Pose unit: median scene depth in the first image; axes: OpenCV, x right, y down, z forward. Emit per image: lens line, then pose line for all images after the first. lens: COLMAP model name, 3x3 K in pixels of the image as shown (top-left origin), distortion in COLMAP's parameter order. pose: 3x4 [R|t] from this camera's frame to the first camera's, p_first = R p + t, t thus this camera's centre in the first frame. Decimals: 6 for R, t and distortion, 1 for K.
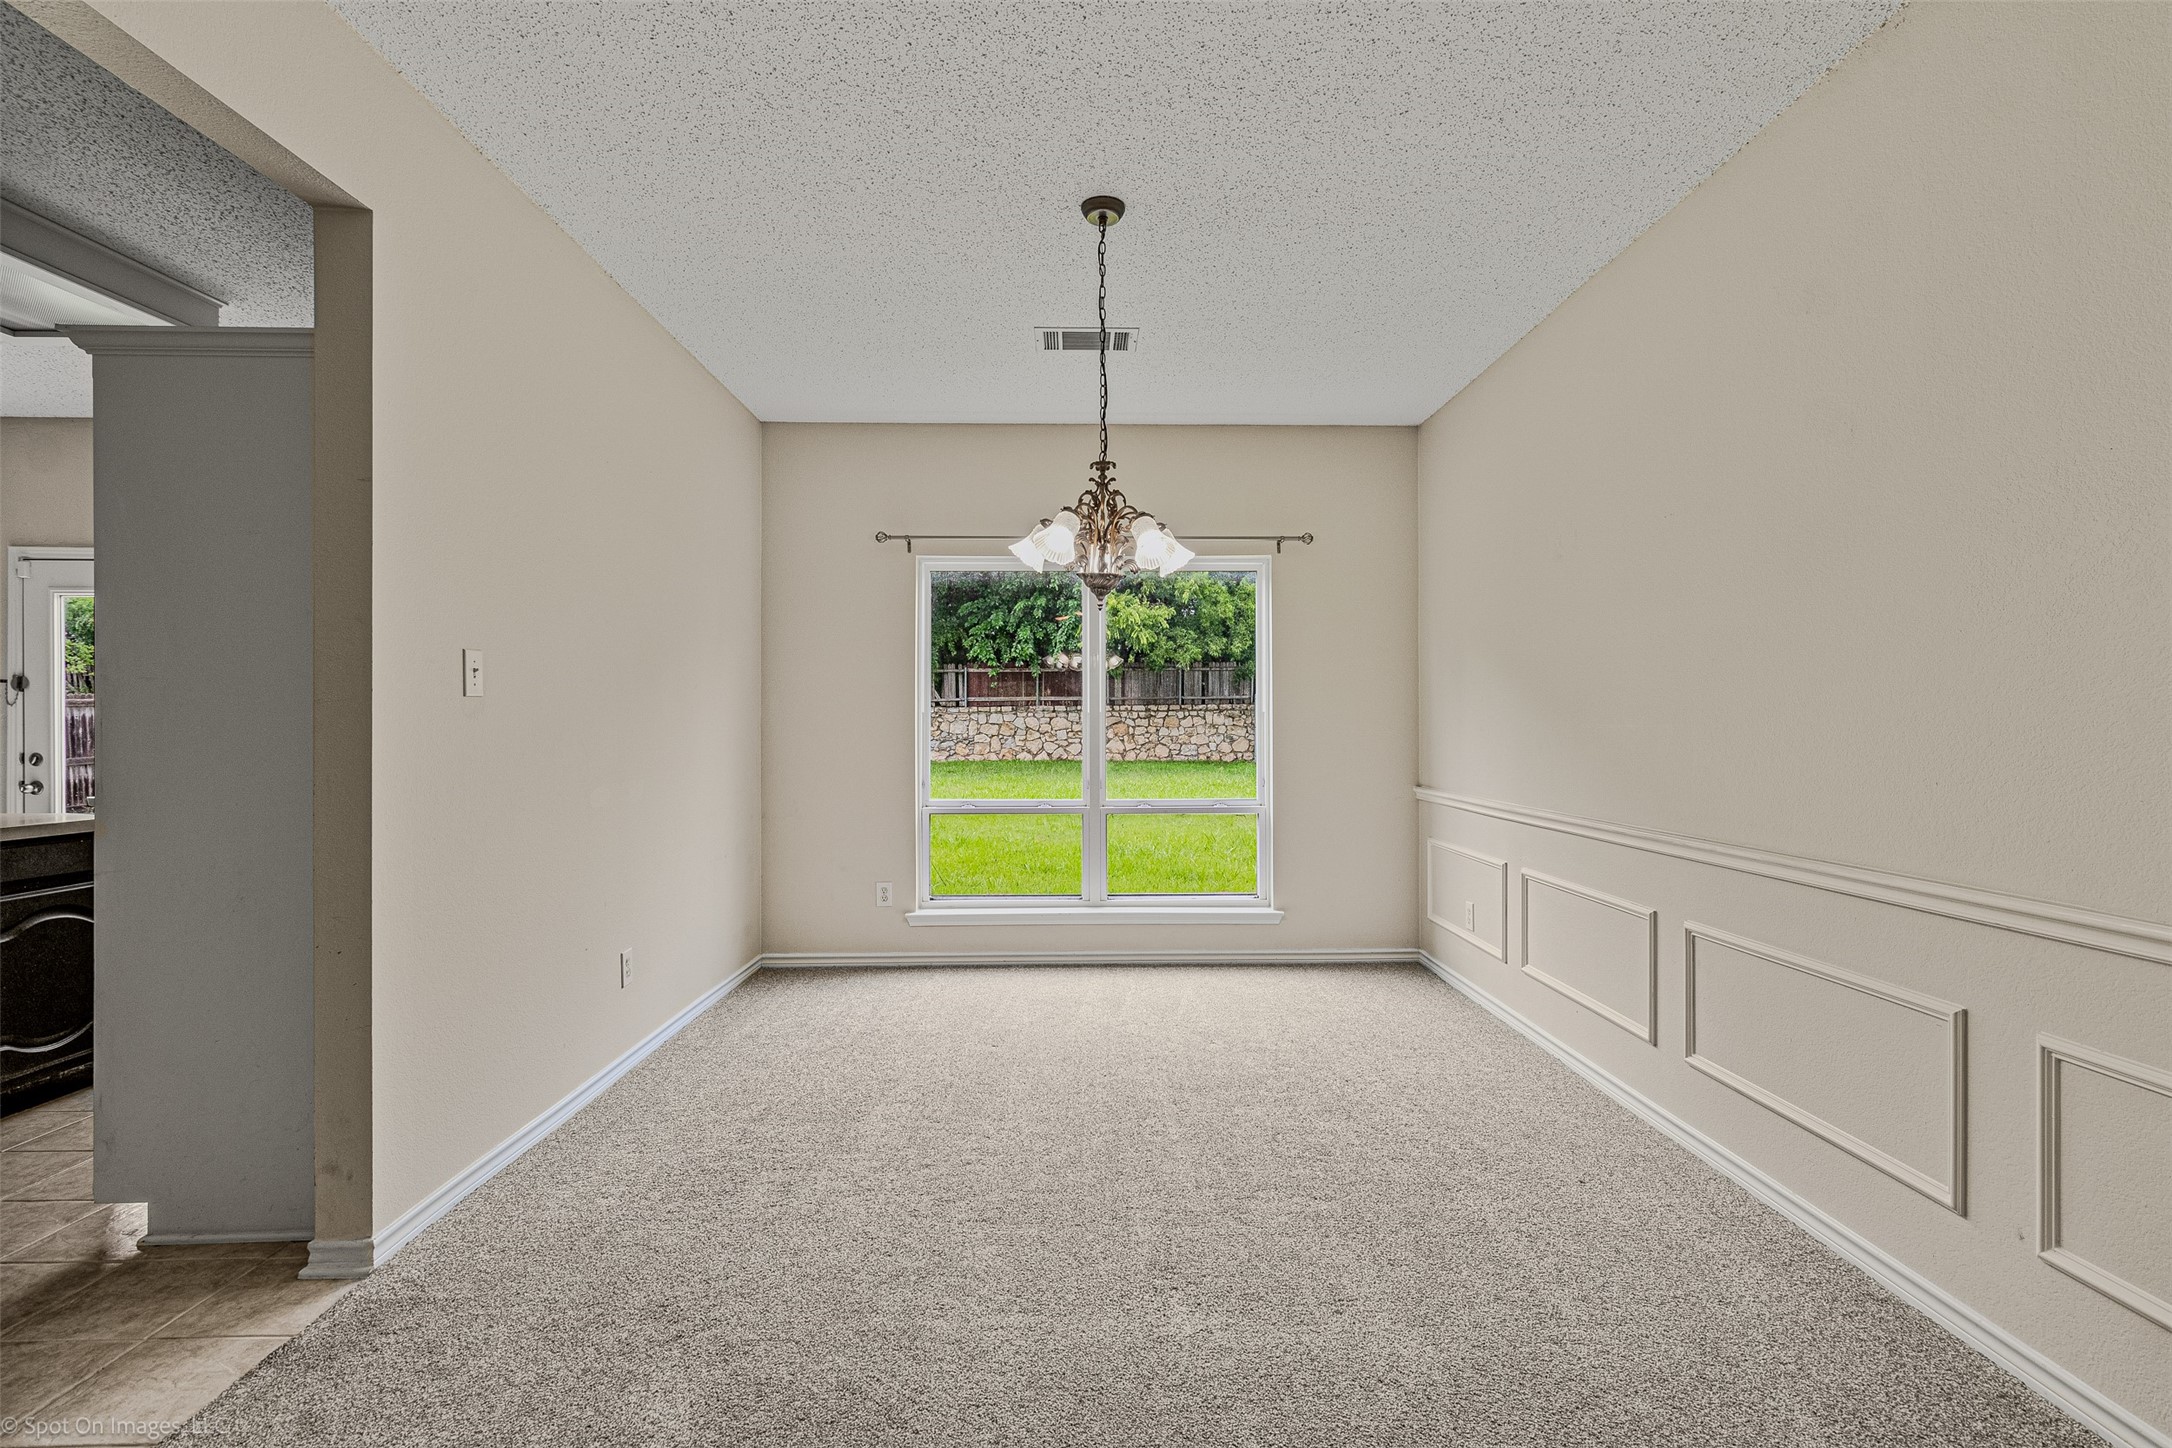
lens RADIAL K [[1013.2, 0, 1095.0], [0, 1013.2, 727.7], [0, 0, 1]] dist [0.027087, 0.000645]
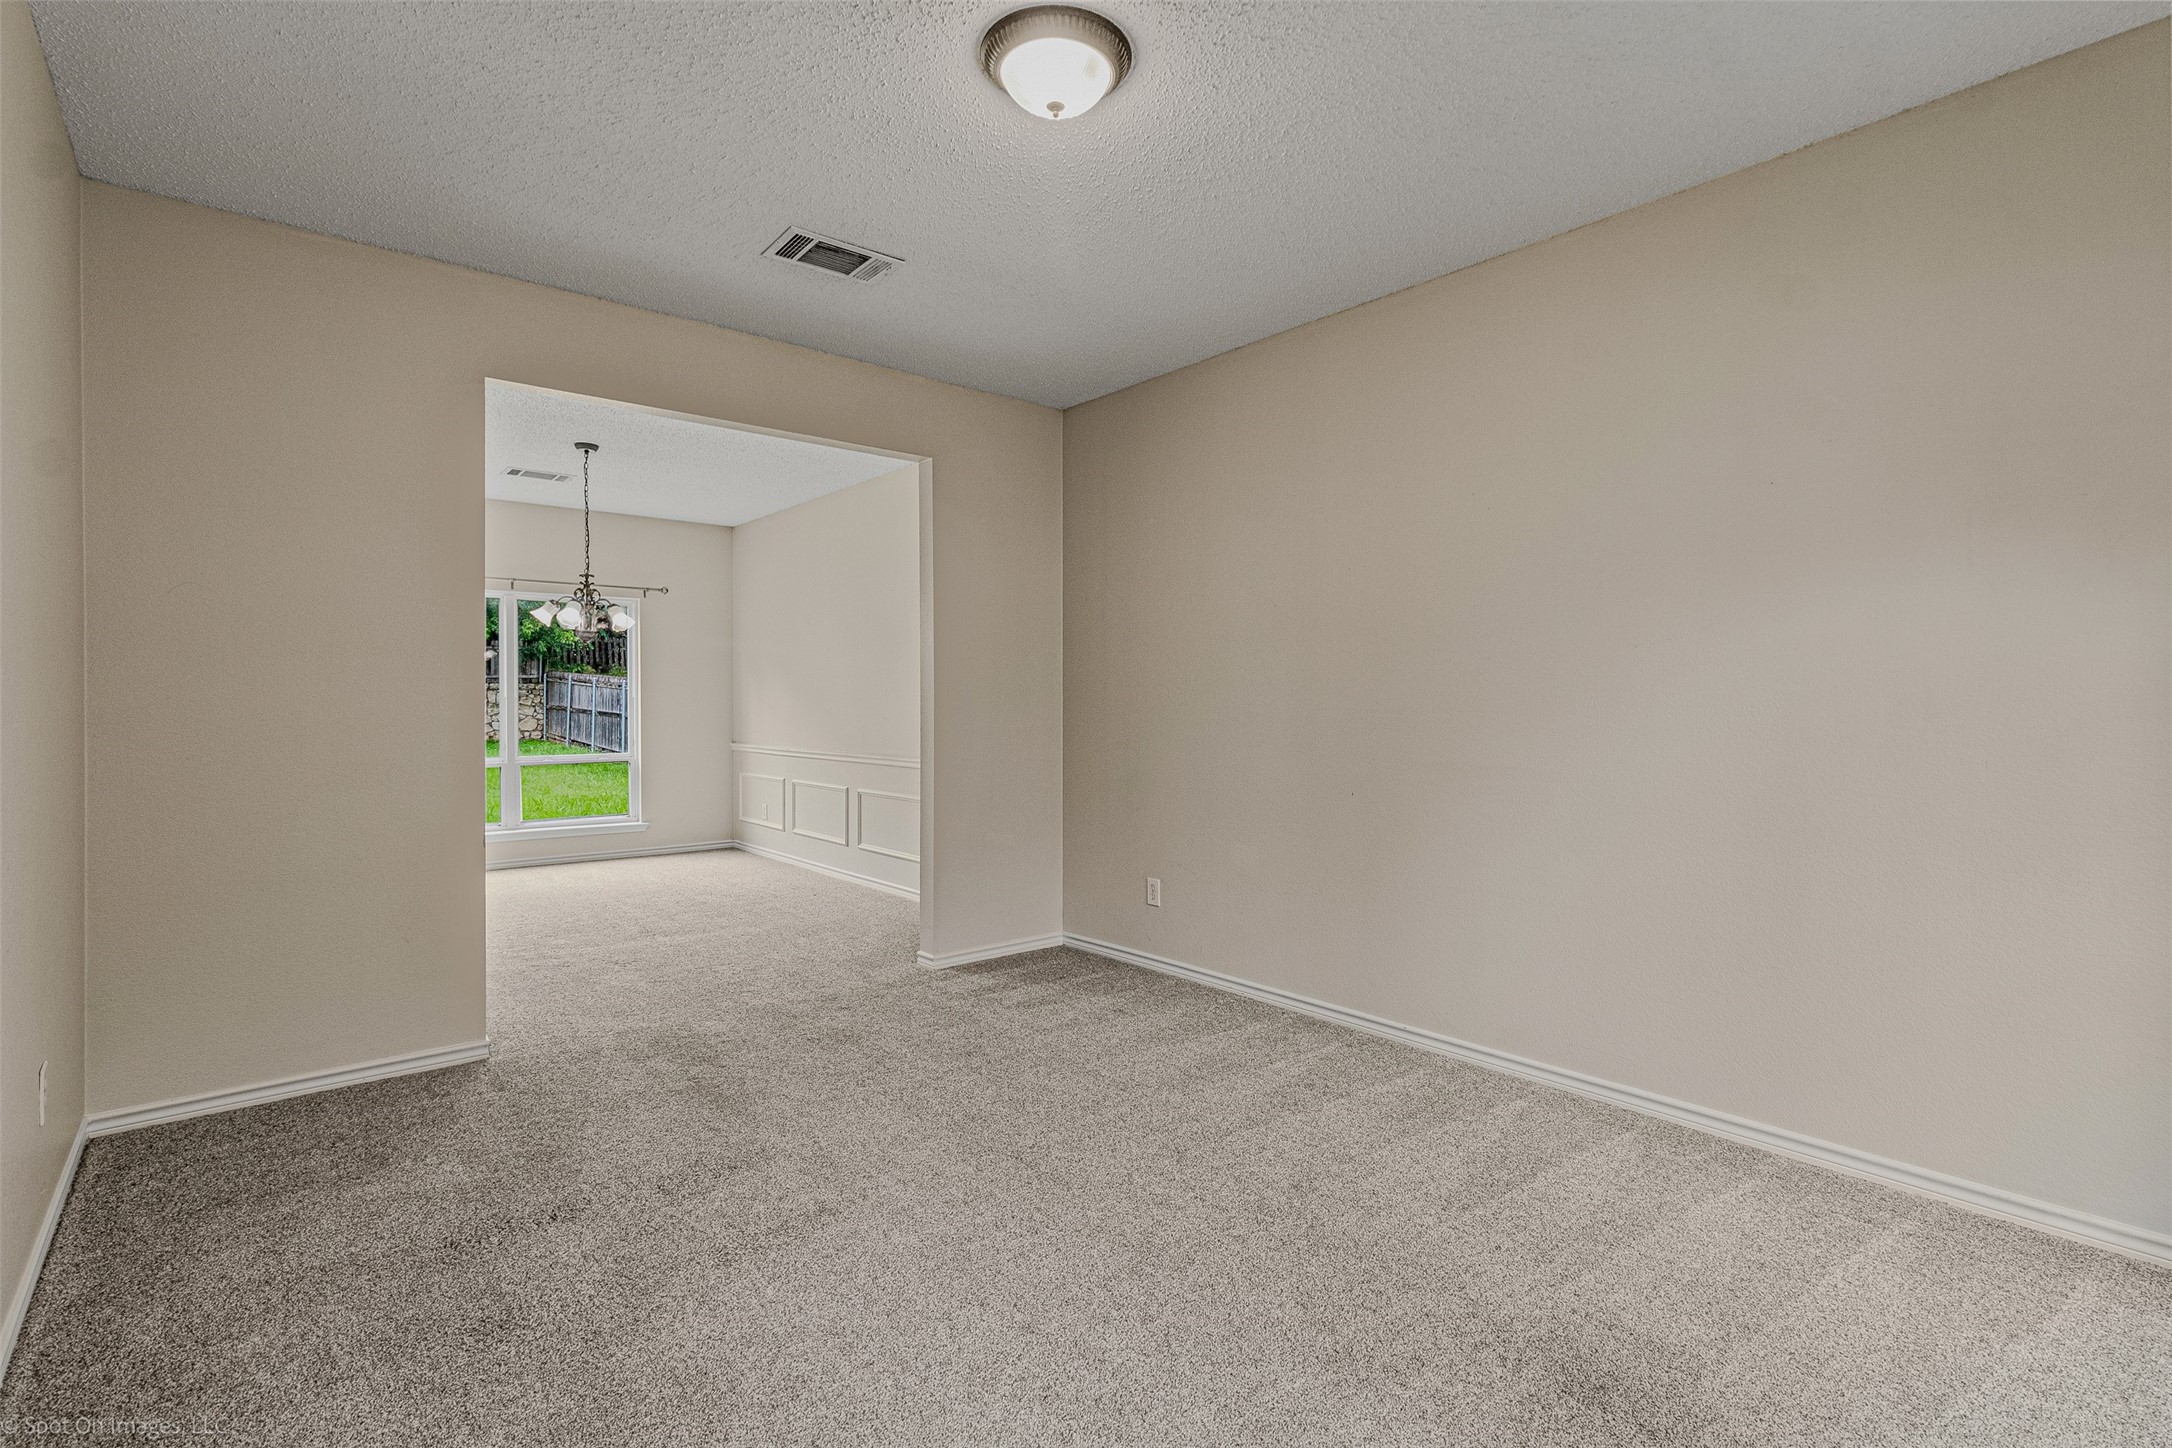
lens RADIAL K [[1013.2, 0, 1089.7], [0, 1013.2, 715.8], [0, 0, 1]] dist [0.027087, 0.000645]
pose [[0.775365, -0.005282, 0.631491, -0.301640], [-0.003159, 0.999920, 0.012243, -0.009979], [-0.631505, -0.011488, 0.775286, -0.710971]]
